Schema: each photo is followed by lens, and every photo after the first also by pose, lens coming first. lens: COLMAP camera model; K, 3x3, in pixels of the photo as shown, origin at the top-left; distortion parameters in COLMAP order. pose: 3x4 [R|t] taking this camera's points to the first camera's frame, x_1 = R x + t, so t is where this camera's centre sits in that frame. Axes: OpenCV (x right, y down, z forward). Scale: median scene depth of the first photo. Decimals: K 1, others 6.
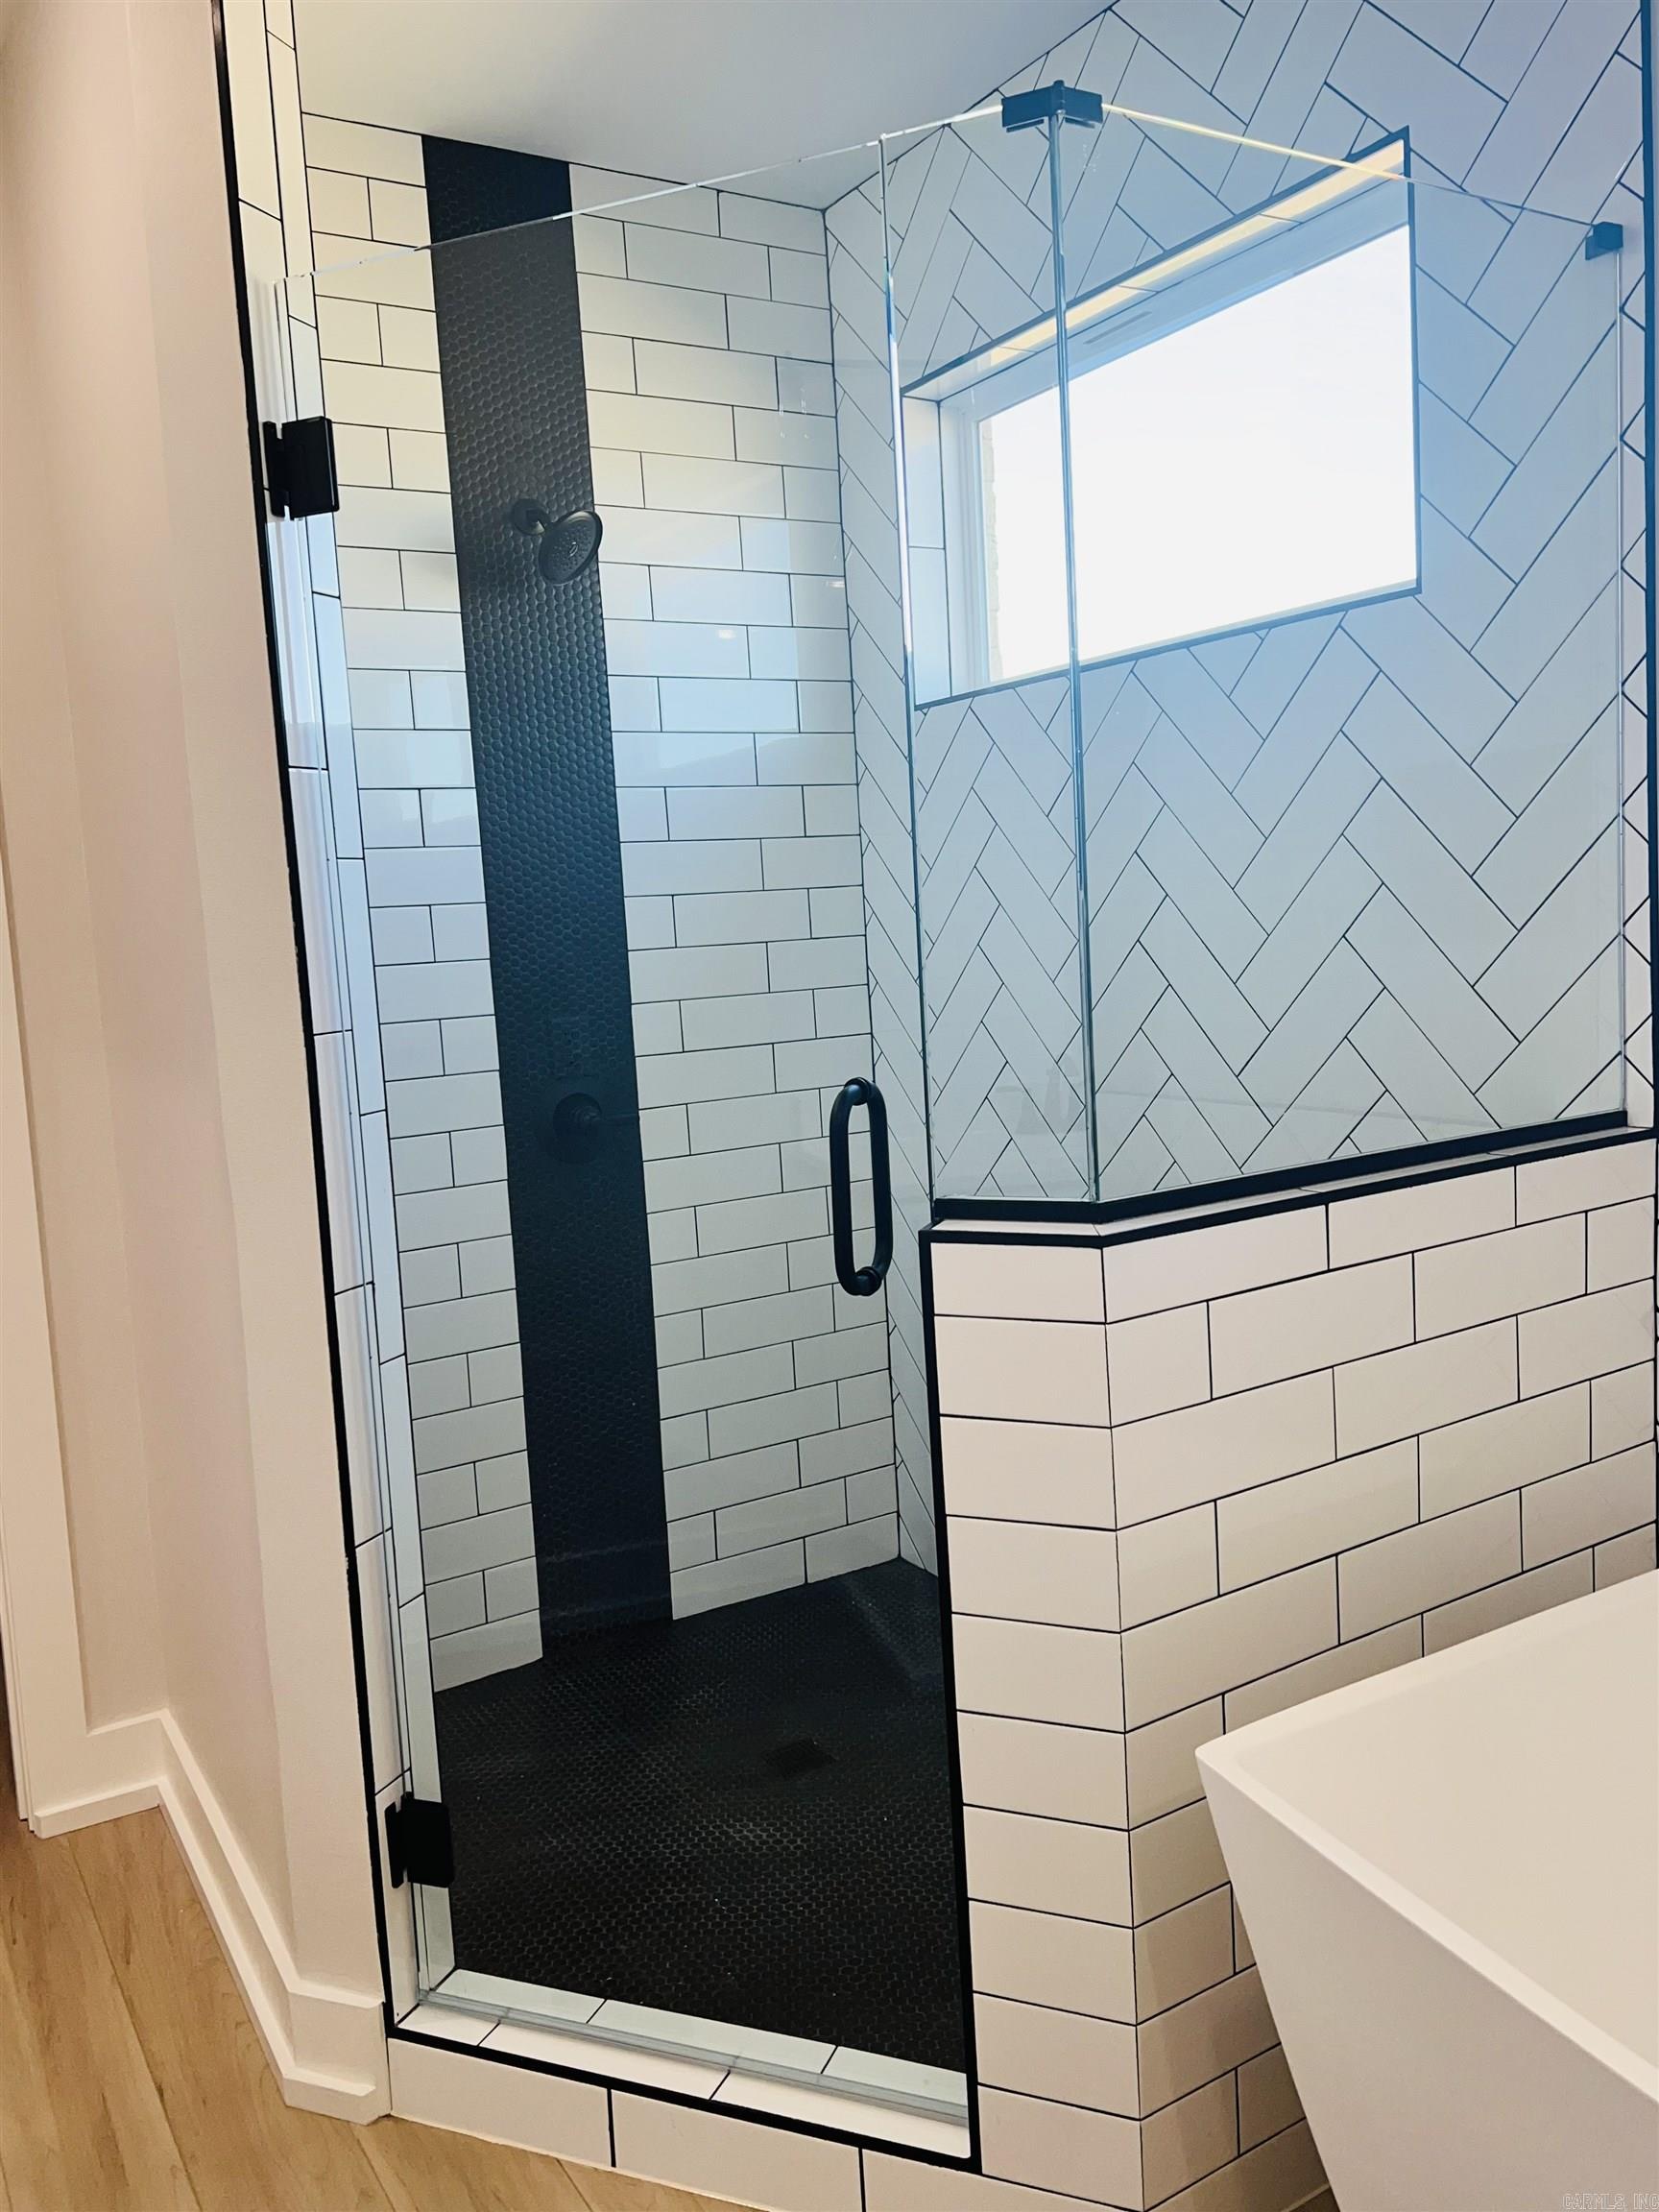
lens RADIAL K [[1739.8, 0, 832.9], [0, 1739.8, 1094.1], [0, 0, 1]] dist [0.052210, -0.047664]
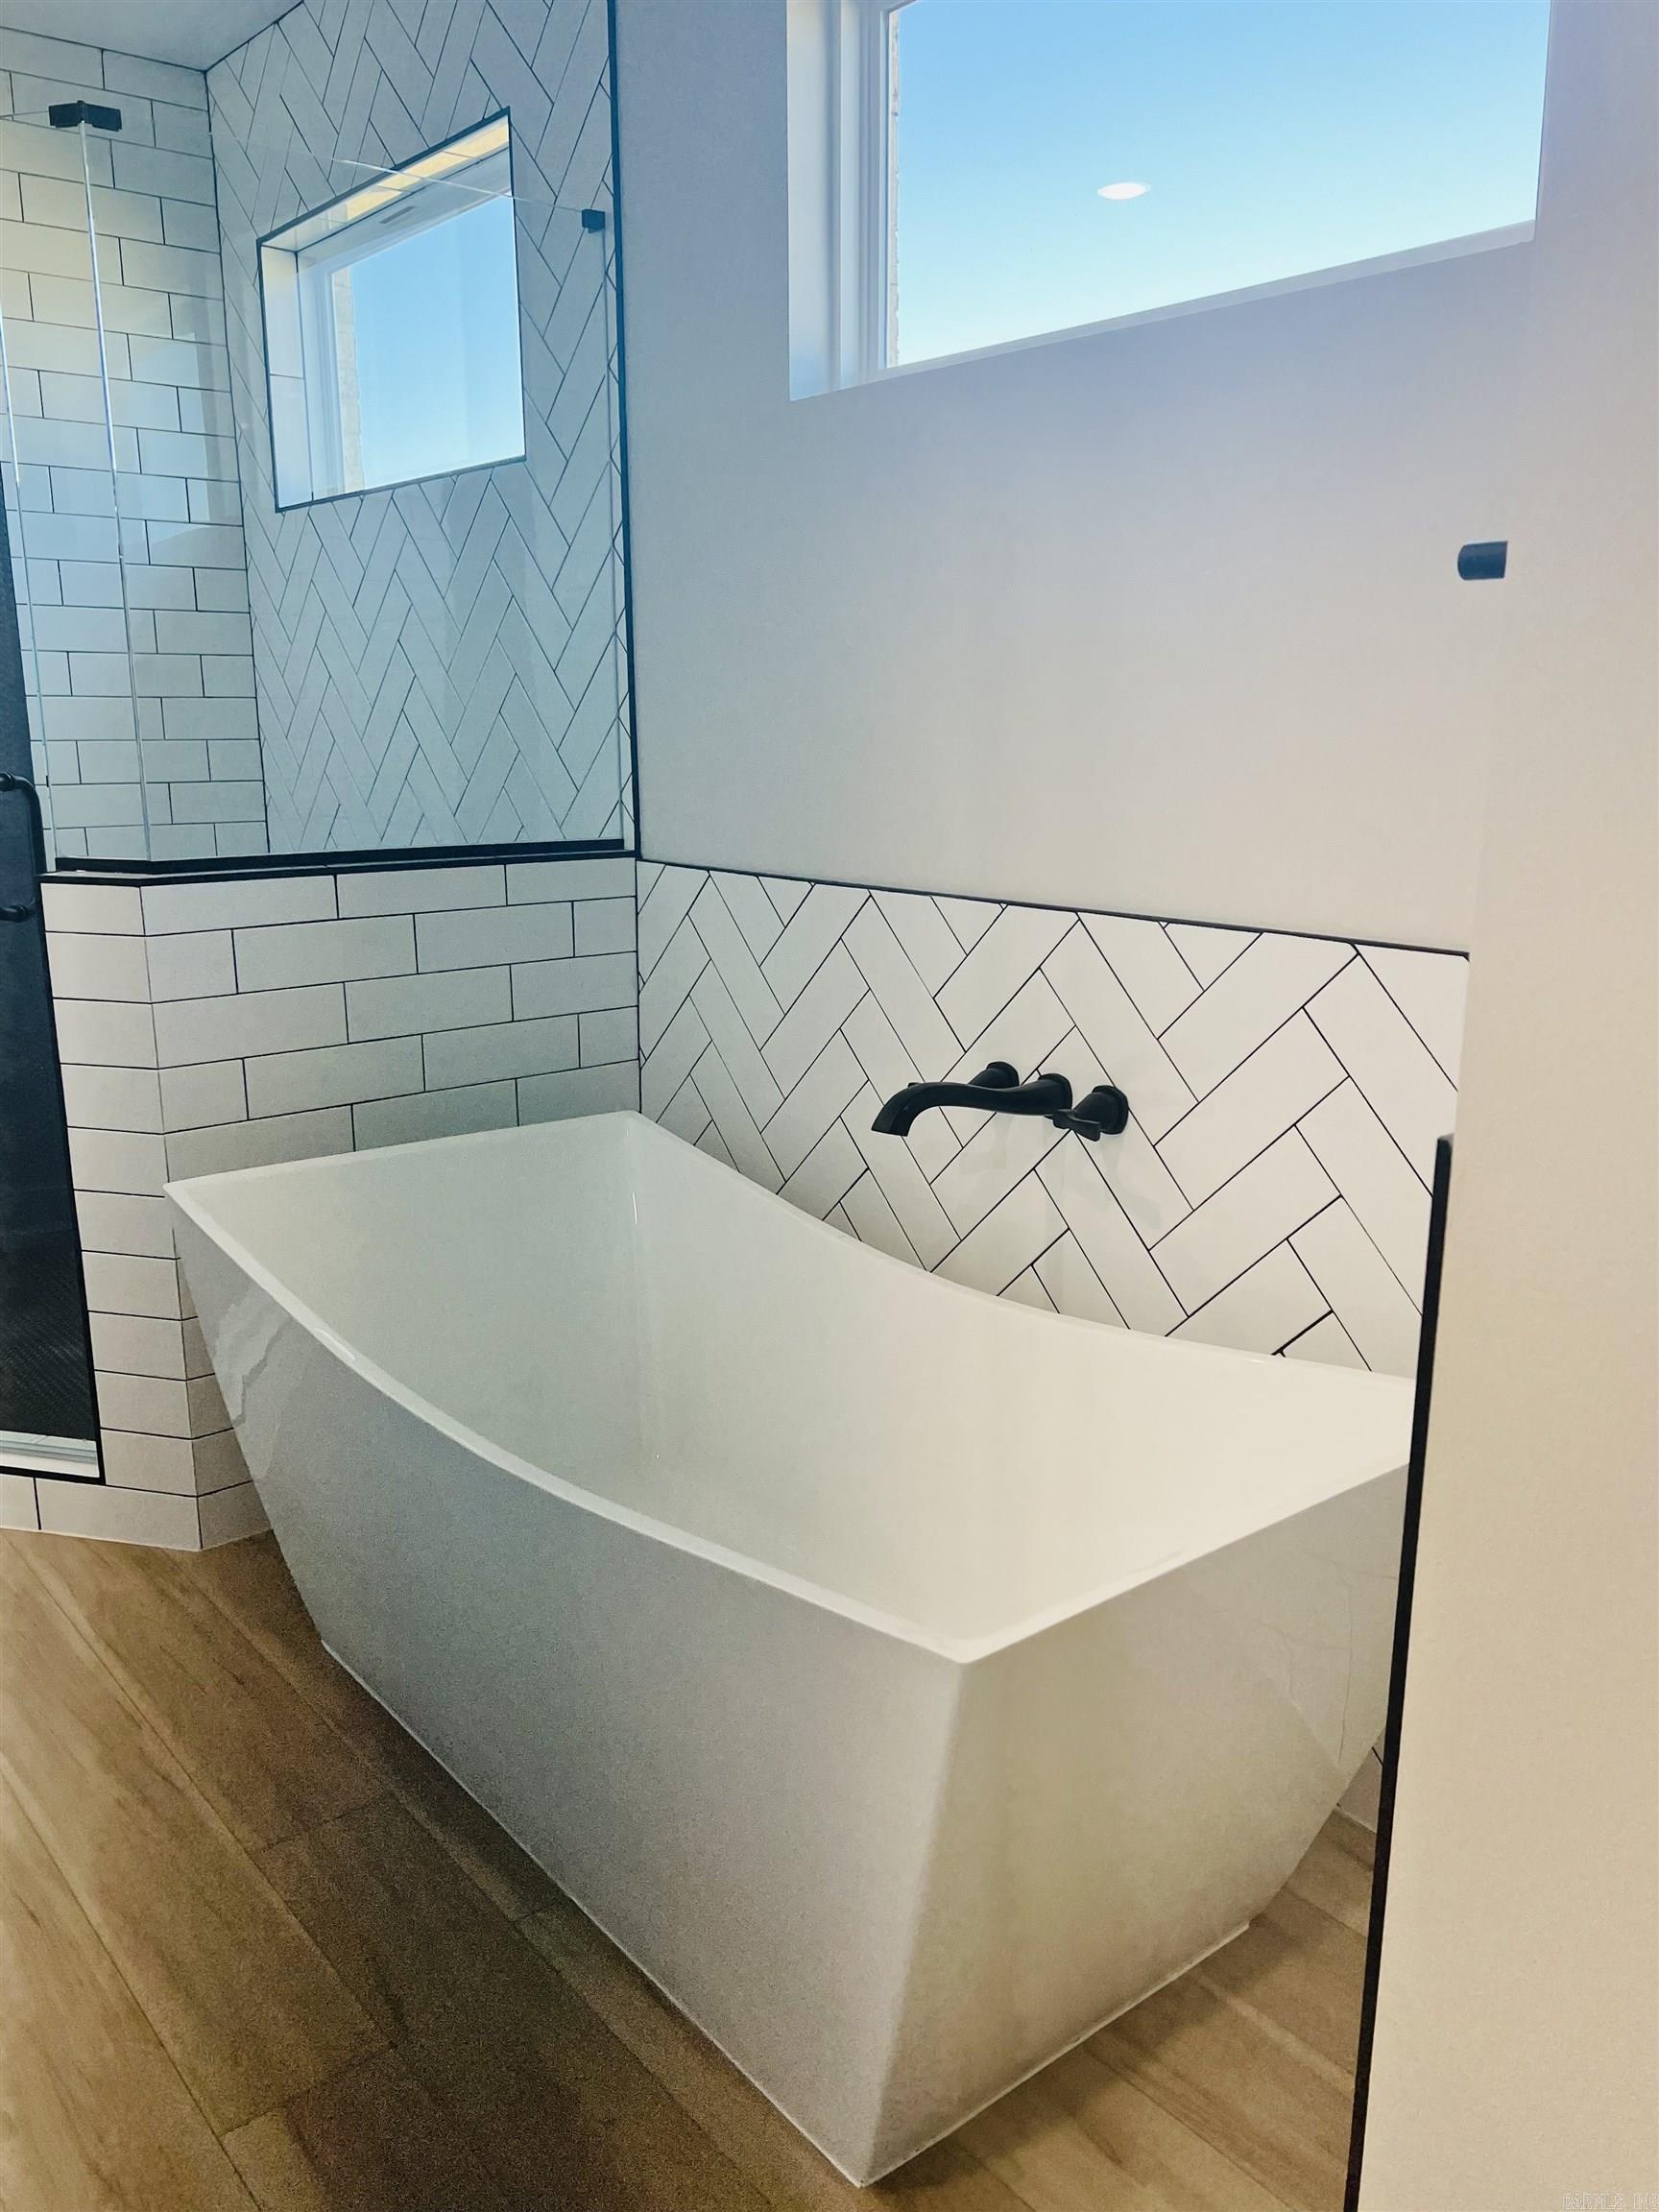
lens RADIAL K [[1739.8, 0, 824.9], [0, 1739.8, 1117.3], [0, 0, 1]] dist [0.052210, -0.047664]
pose [[0.990714, 0.030015, 0.132605, 0.414304], [-0.046069, 0.991740, 0.119707, 0.056316], [-0.127916, -0.124704, 0.983914, -0.482505]]
